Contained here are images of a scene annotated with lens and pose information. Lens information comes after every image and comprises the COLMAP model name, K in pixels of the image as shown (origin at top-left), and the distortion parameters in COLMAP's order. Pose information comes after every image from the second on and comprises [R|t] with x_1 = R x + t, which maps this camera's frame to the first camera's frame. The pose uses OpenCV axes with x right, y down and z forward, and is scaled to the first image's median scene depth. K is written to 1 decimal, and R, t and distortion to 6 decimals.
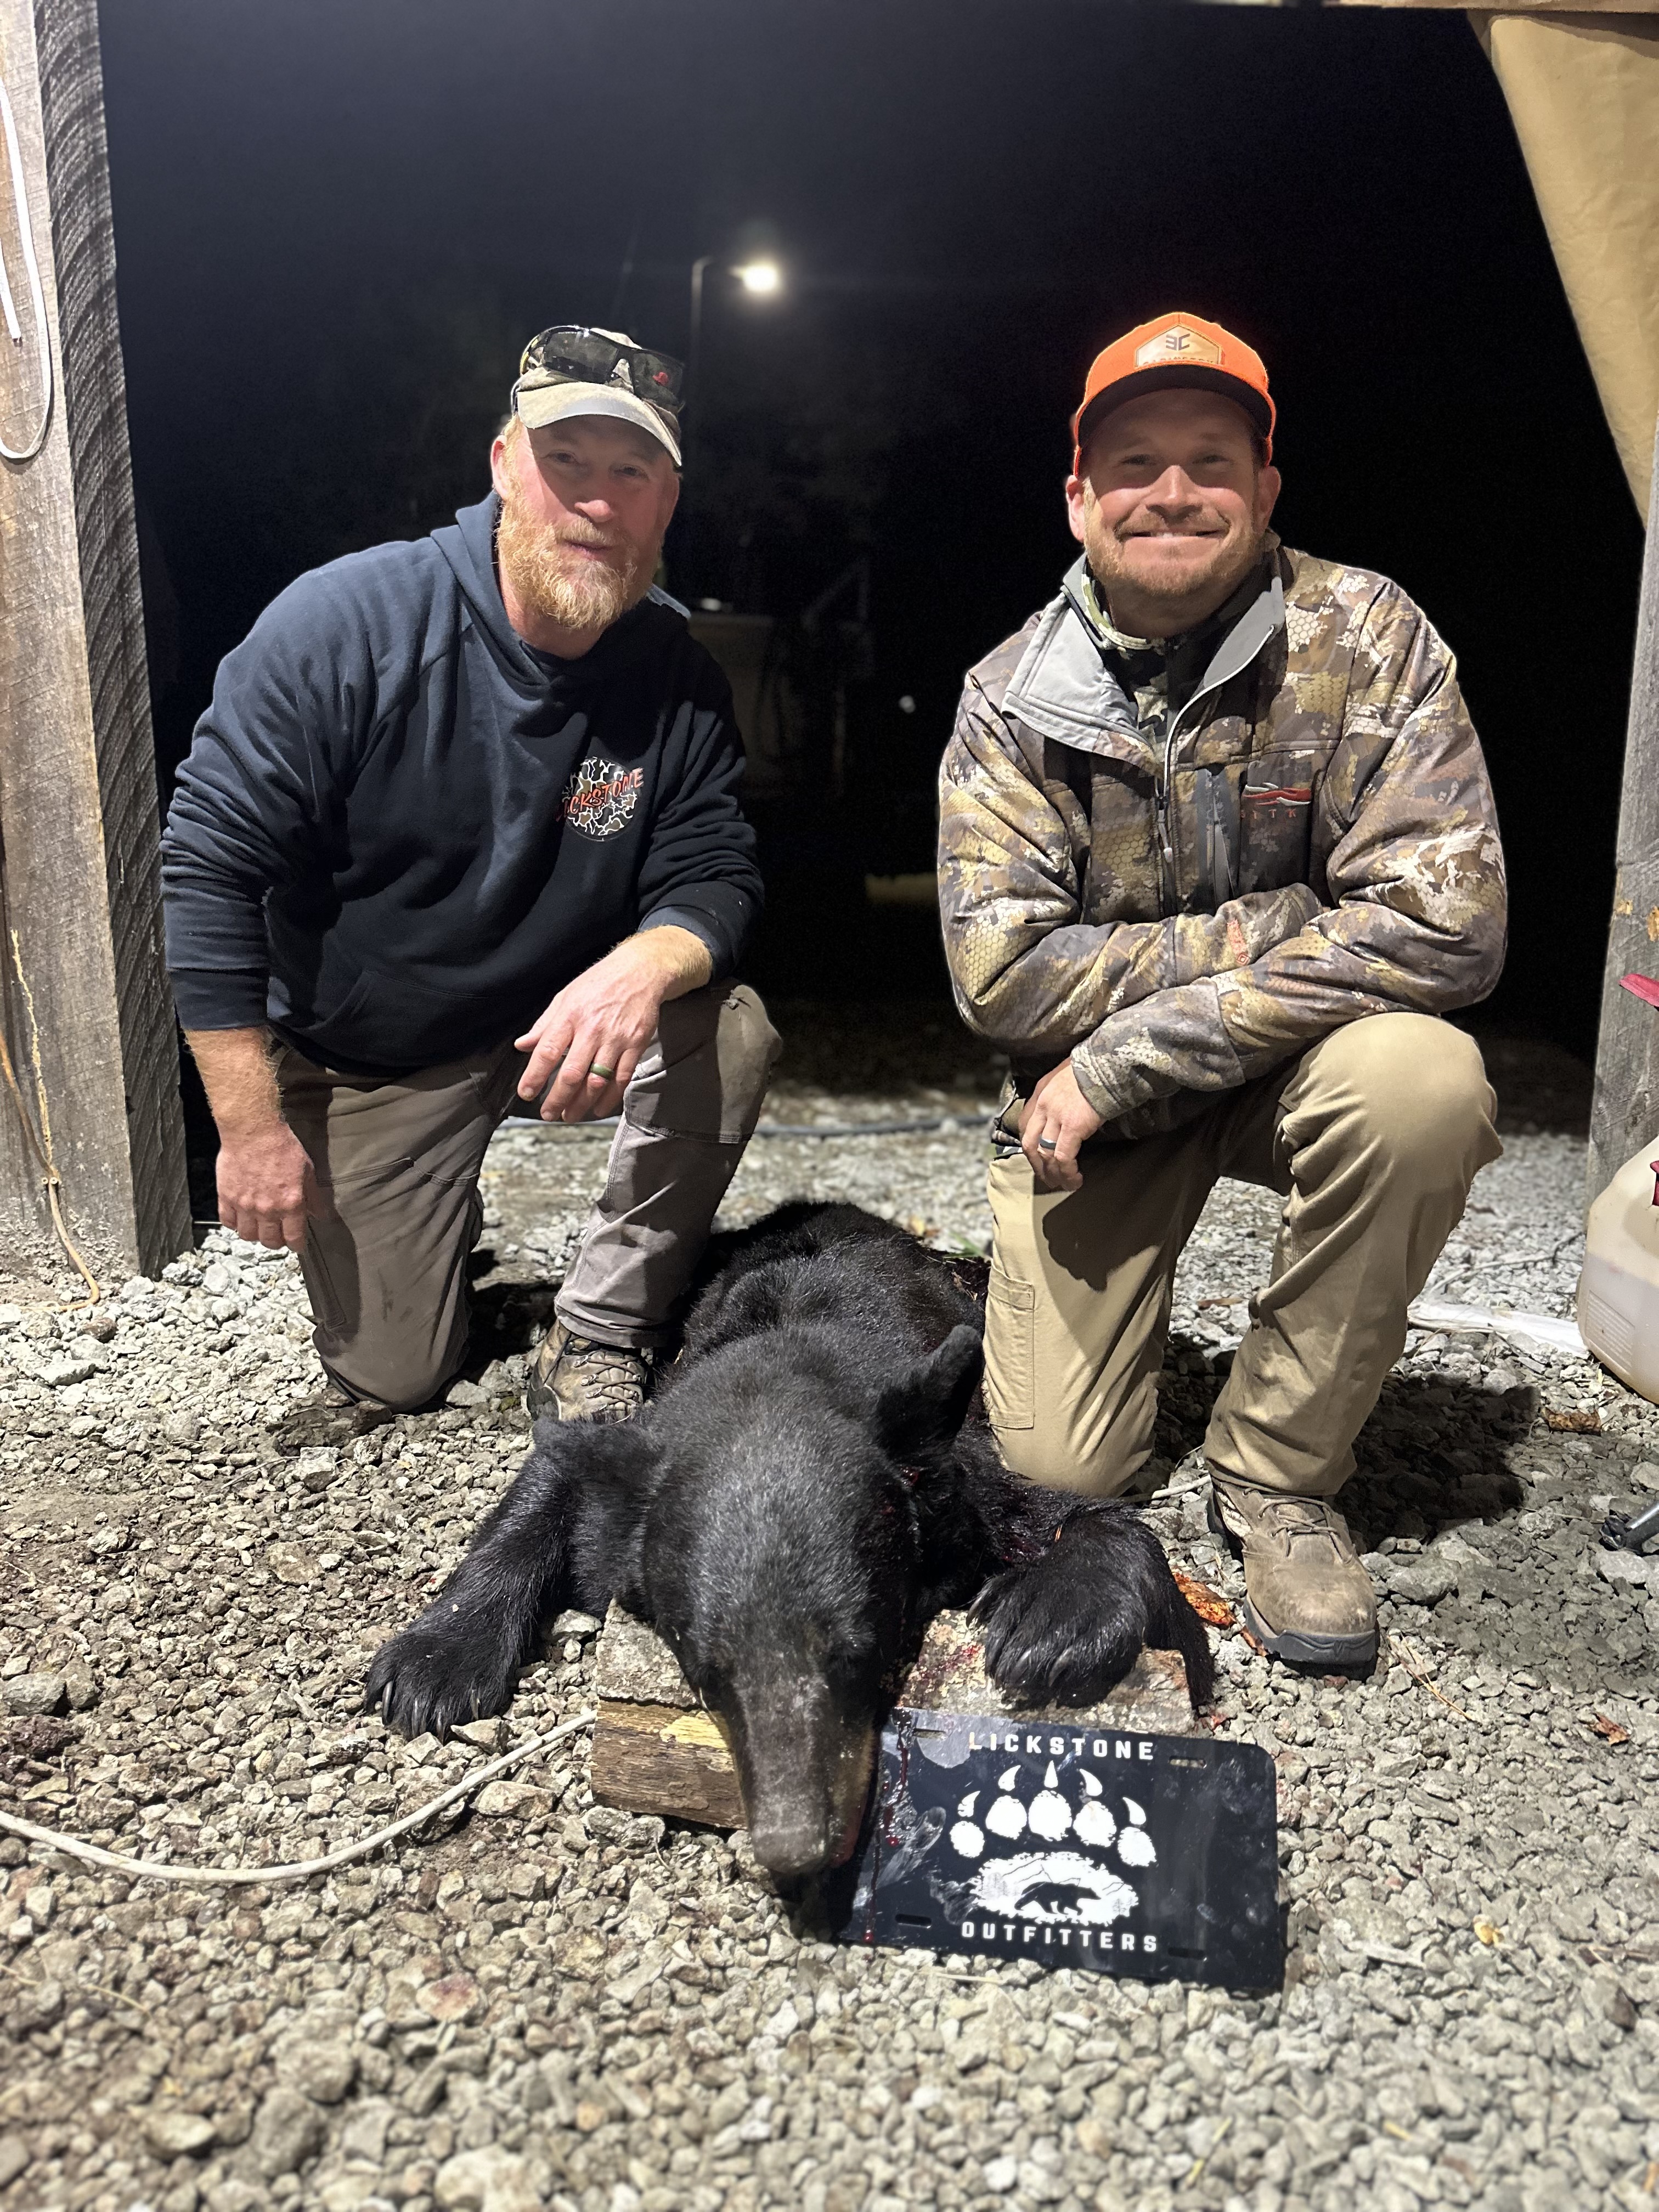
lens RADIAL K [[1556.1, 0, 838.2], [0, 1556.1, 1099.7], [0, 0, 1]] dist [0.001851, 0.000776]
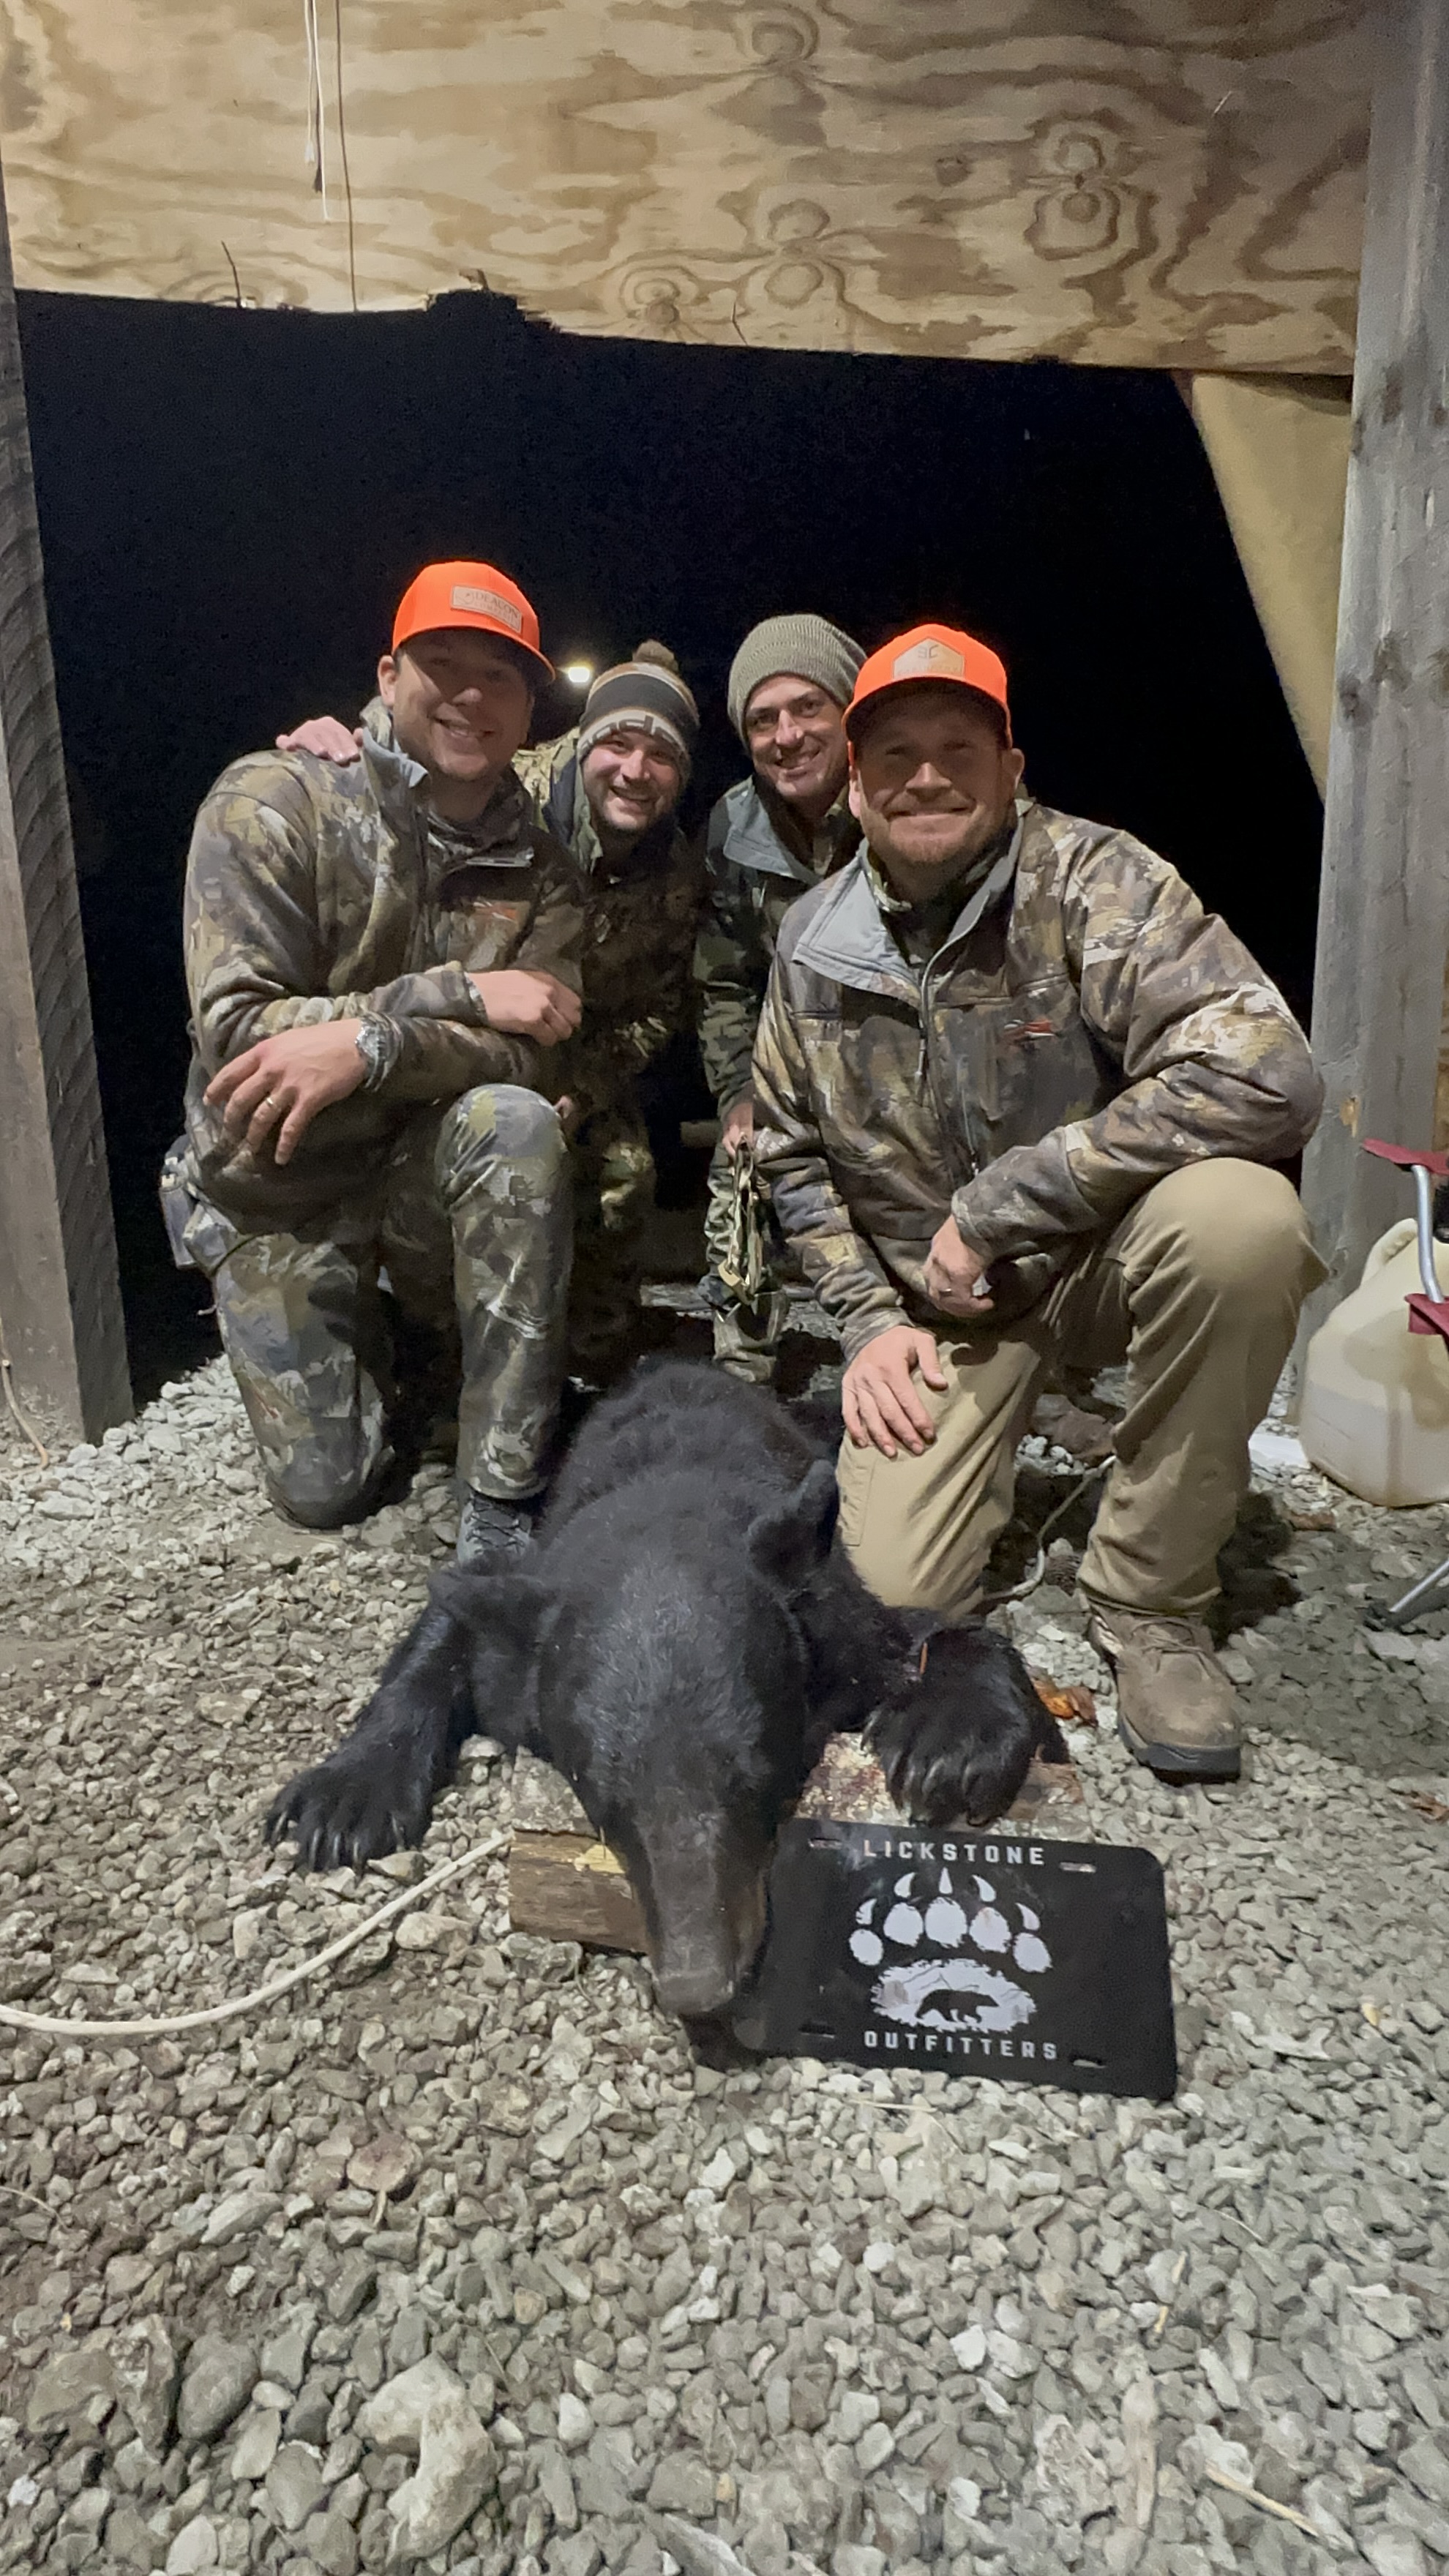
lens RADIAL K [[1221.6, 0, 724.5], [0, 1221.6, 1288.0], [0, 0, 1]] dist [-0.026822, 0.016311]
pose [[0.998331, -0.029592, 0.049600, -0.049112], [0.029625, 0.999561, 0.000067, 0.033874], [-0.049580, 0.001403, 0.998769, 0.219964]]
